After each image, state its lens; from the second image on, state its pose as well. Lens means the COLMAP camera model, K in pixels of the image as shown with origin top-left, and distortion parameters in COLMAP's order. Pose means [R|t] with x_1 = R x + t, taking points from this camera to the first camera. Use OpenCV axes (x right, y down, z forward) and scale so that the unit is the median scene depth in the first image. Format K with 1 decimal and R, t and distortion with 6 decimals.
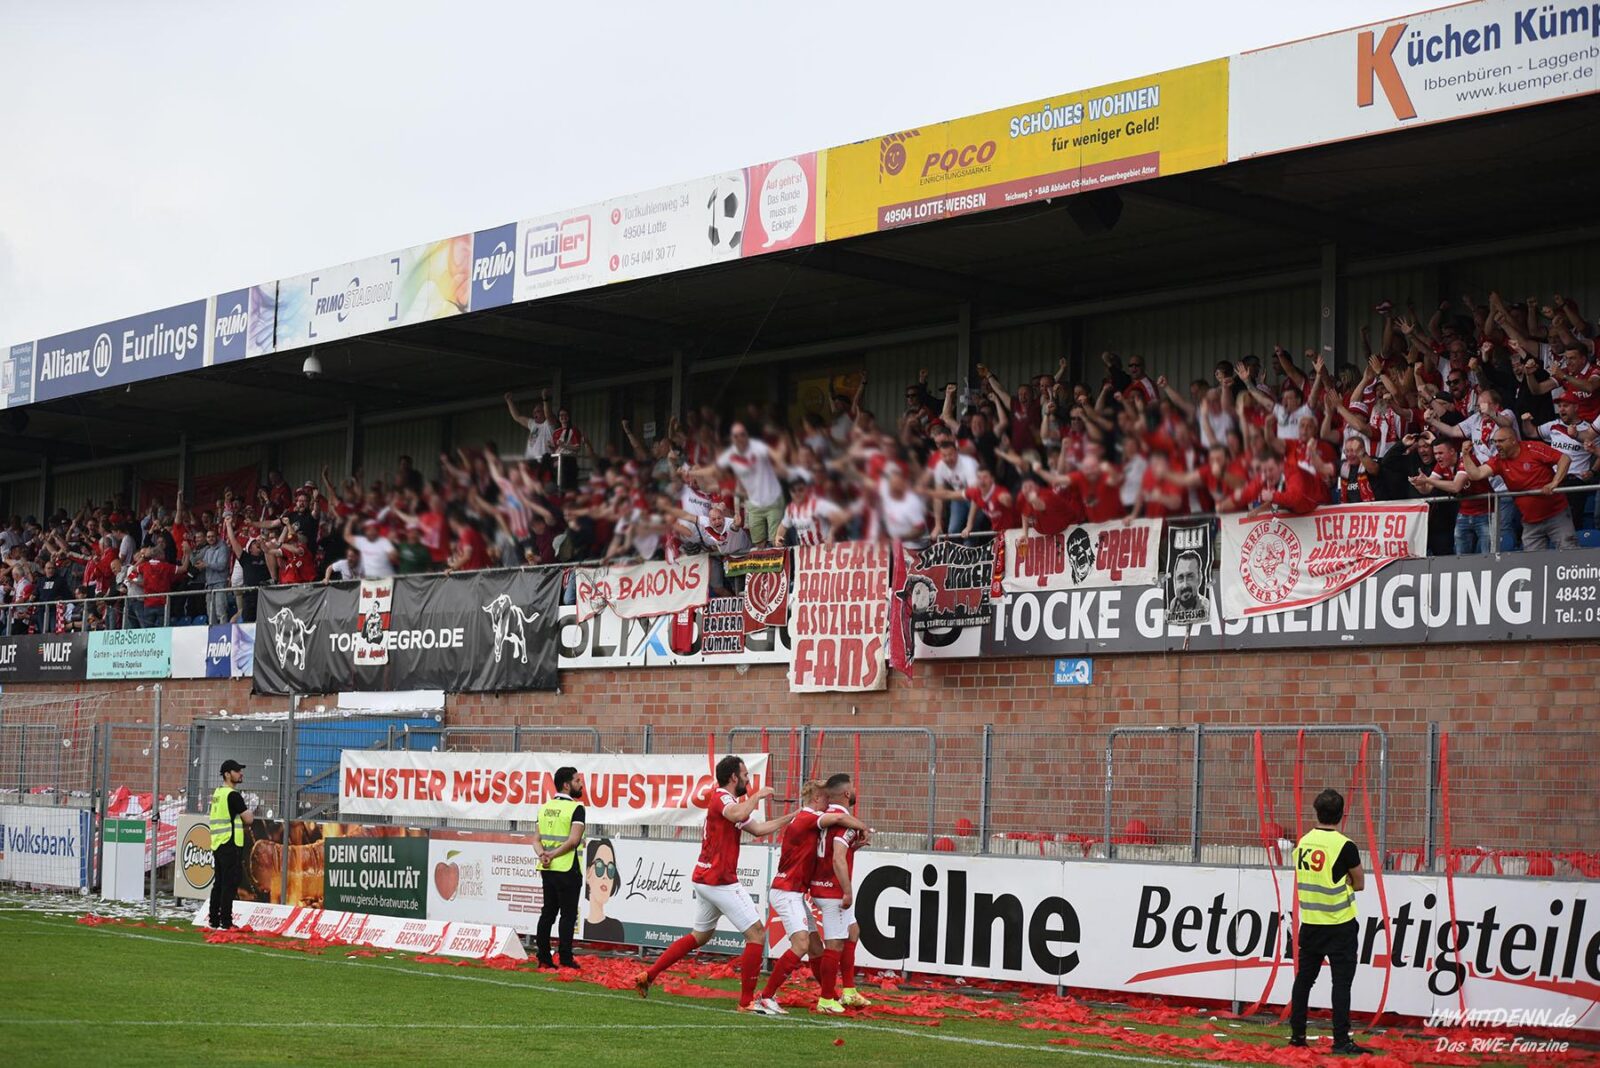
lens RADIAL K [[3220.9, 0, 793.2], [0, 3220.9, 521.8], [0, 0, 1]] dist [-0.282212, 0.554031]
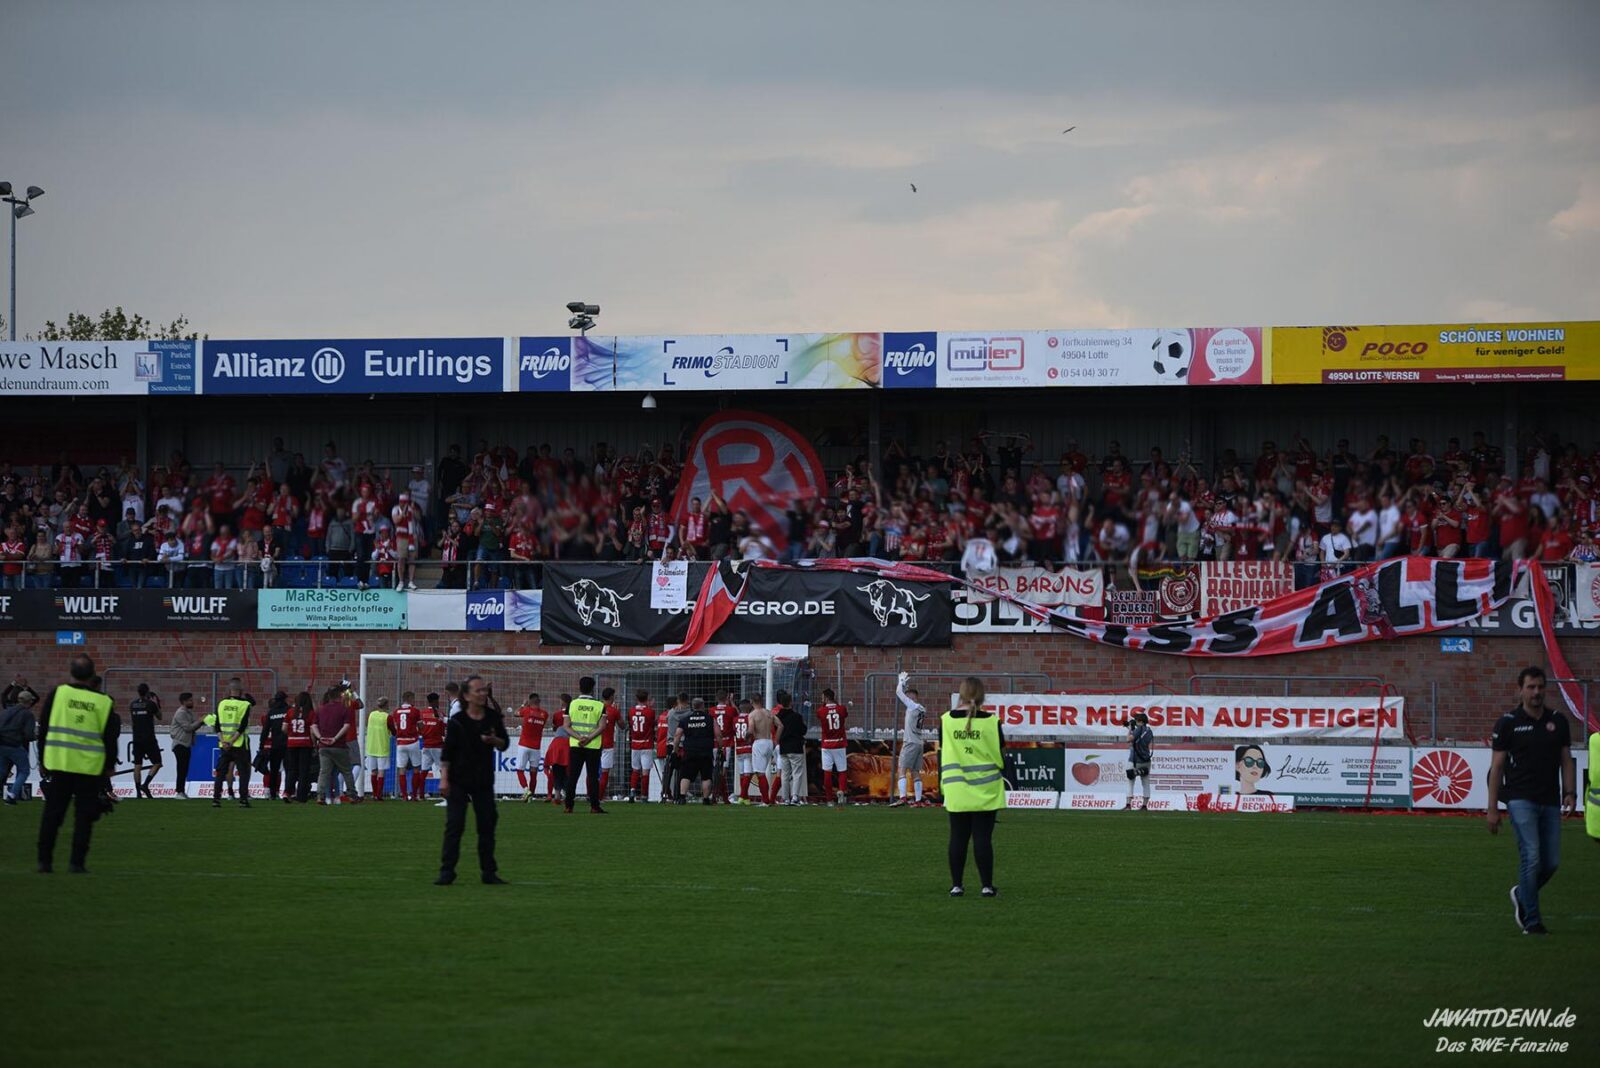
lens RADIAL K [[6015.3, 0, 801.3], [0, 6015.3, 534.1], [0, 0, 1]] dist [0.683562, 4.382802]
pose [[0.831246, -0.007299, 0.555856, -1.937741], [-0.032150, 0.997609, 0.061177, -0.193899], [-0.554974, -0.068724, 0.829024, -1.467332]]
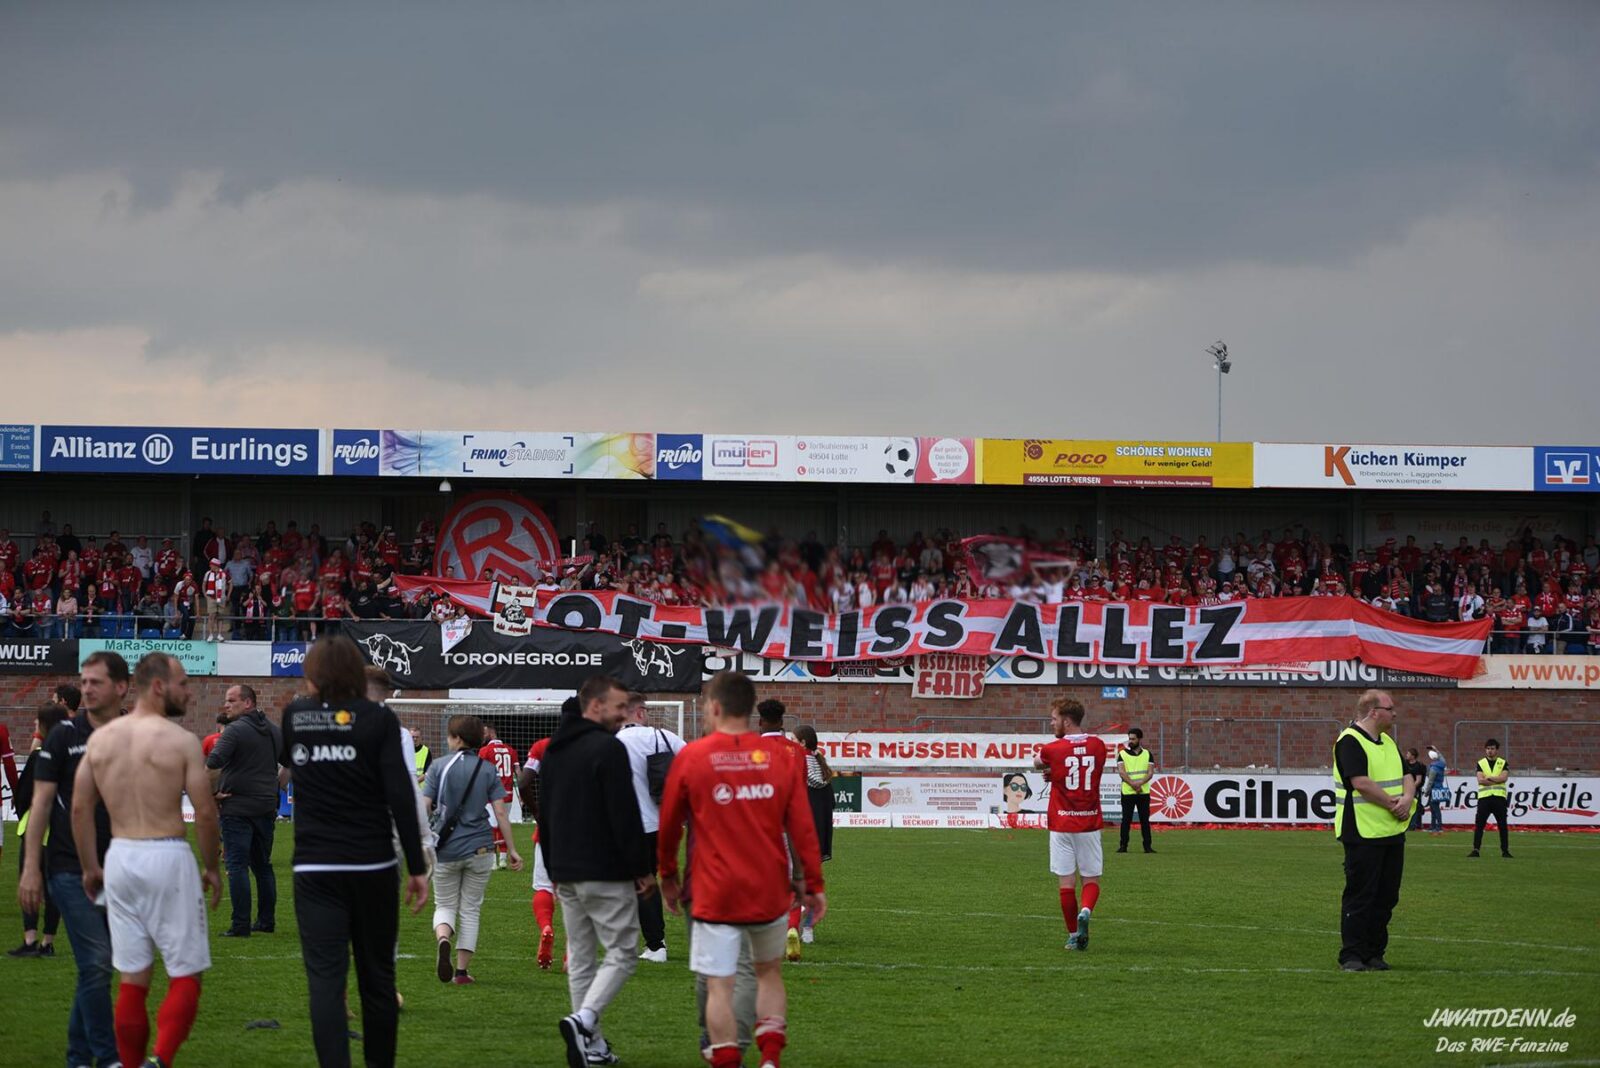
lens RADIAL K [[3902.0, 0, 807.3], [0, 3902.0, 528.7], [0, 0, 1]] dist [-0.095263, 0.758494]
pose [[0.543123, 0.017308, 0.839475, -2.184249], [-0.066152, 0.997562, 0.022231, -0.107387], [-0.837043, -0.067607, 0.542944, -0.281957]]
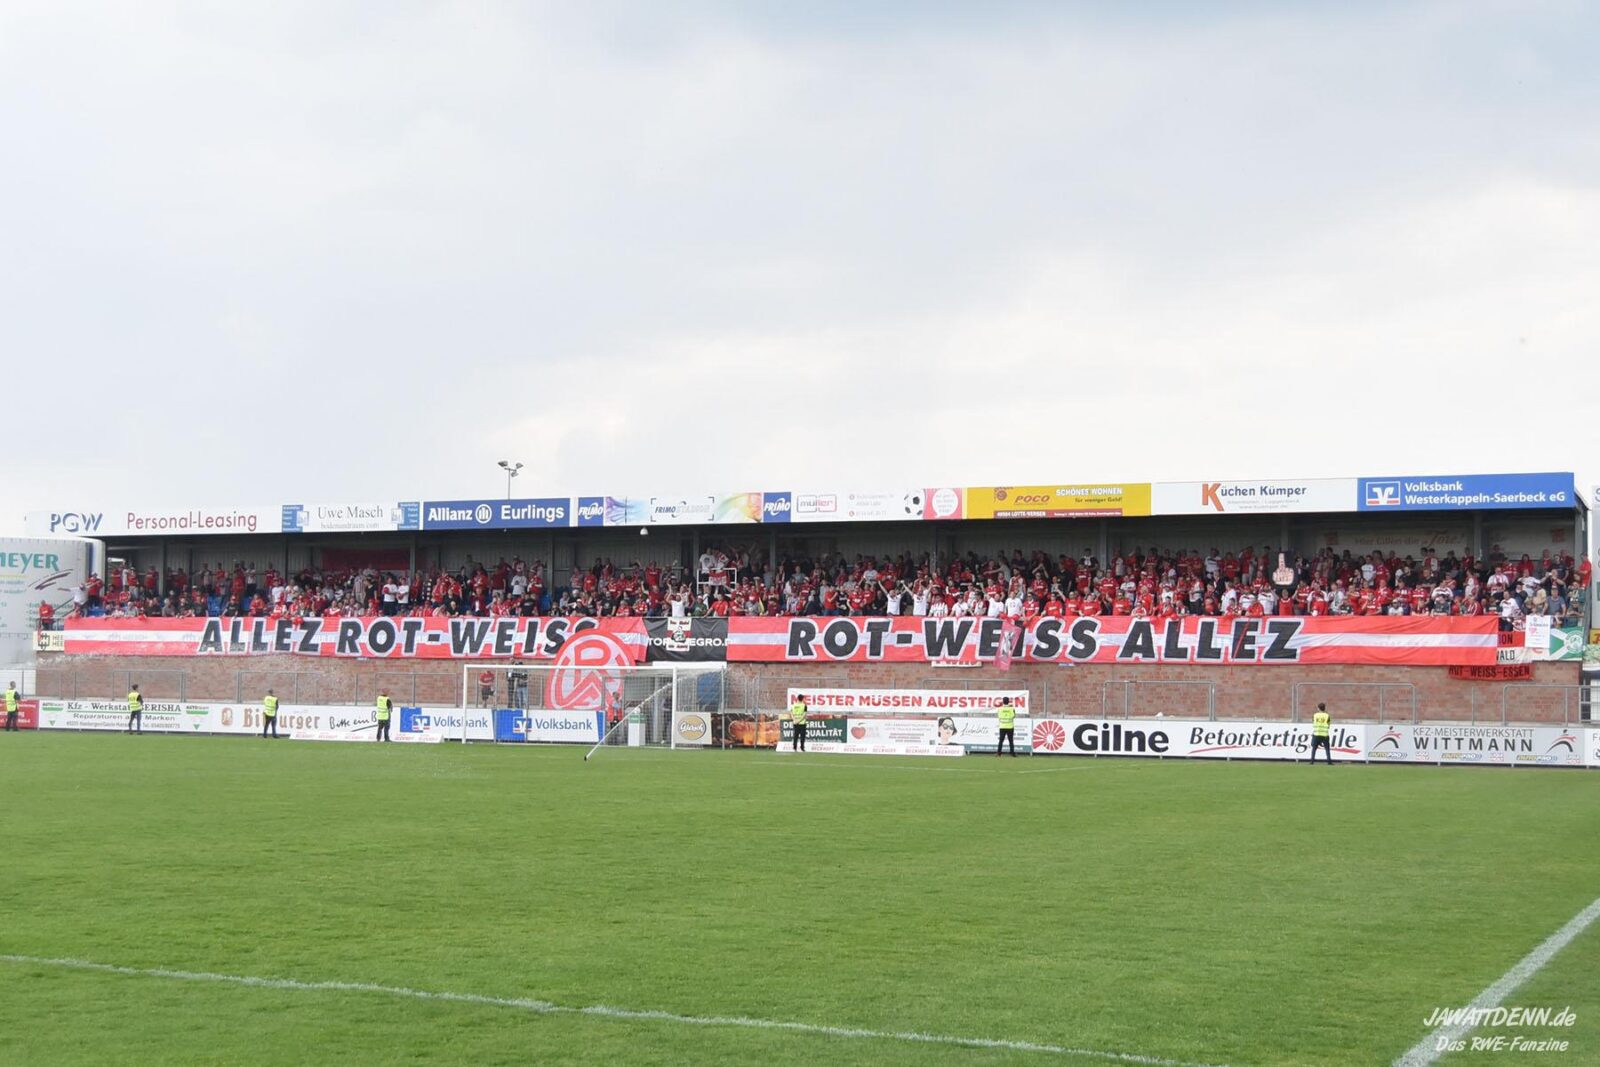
lens RADIAL K [[2294.4, 0, 804.3], [0, 2294.4, 541.9], [0, 0, 1]] dist [-0.050428, -0.032671]
pose [[0.873391, 0.015466, 0.486774, -1.180354], [-0.030636, 0.999261, 0.023219, -0.111433], [-0.486055, -0.035192, 0.873219, -0.816940]]
